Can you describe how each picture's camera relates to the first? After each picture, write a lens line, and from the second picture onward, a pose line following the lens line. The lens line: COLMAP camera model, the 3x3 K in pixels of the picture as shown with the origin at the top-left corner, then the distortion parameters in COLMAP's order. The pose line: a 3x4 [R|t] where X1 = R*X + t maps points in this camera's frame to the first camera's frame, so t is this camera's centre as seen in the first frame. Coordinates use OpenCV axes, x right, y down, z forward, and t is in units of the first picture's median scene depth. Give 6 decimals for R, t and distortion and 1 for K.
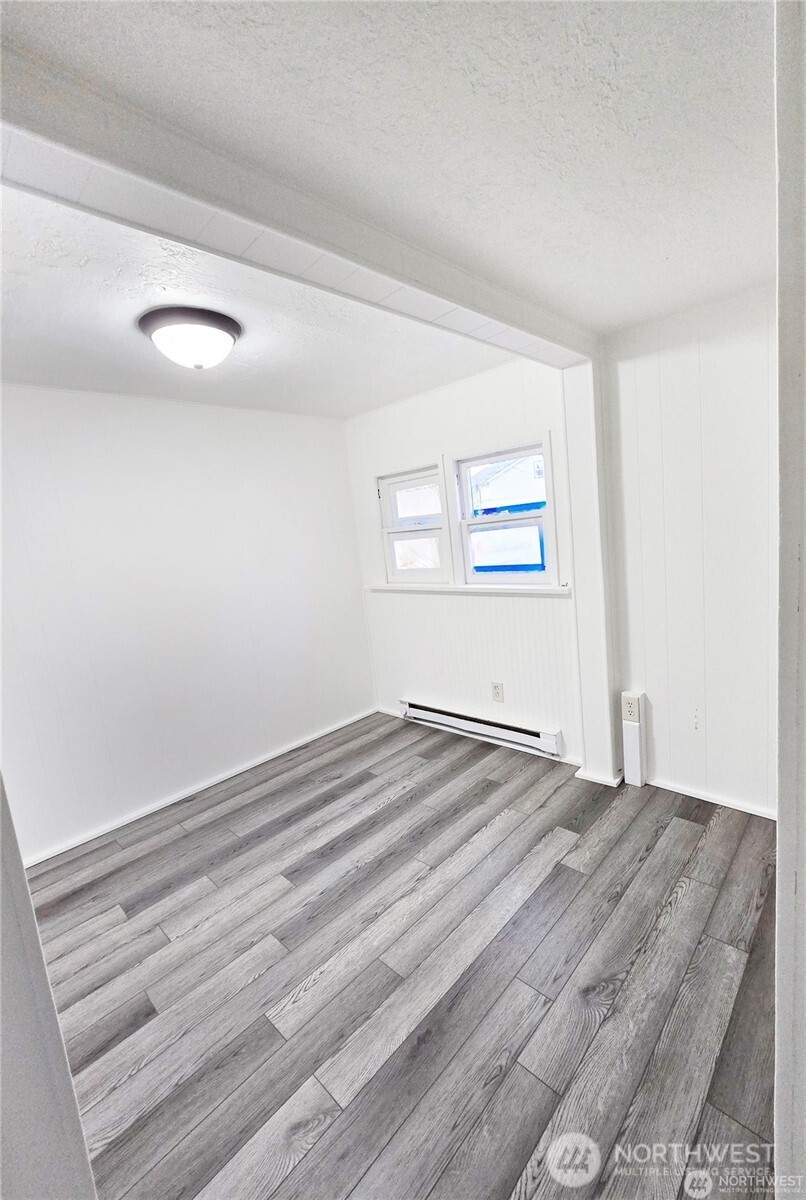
lens RADIAL K [[481.2, 0, 412.9], [0, 481.2, 600.2], [0, 0, 1]] dist [-0.001510, 0.000785]
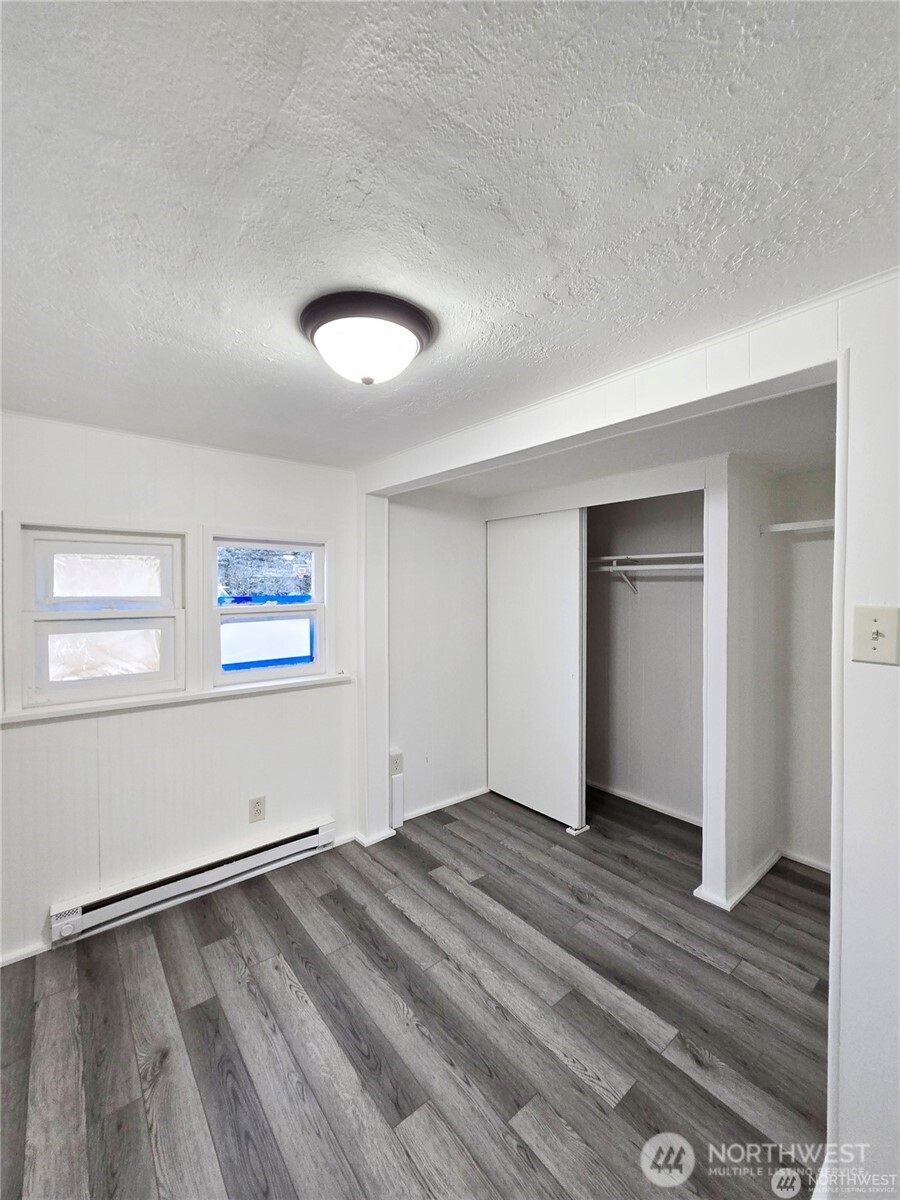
lens RADIAL K [[496.2, 0, 452.5], [0, 496.2, 597.5], [0, 0, 1]] dist [0.002234, -0.000310]
pose [[0.132886, 0.075430, 0.988257, -0.856913], [0.128951, 0.987309, -0.092697, -0.068899], [-0.982707, 0.139755, 0.121472, 0.630737]]
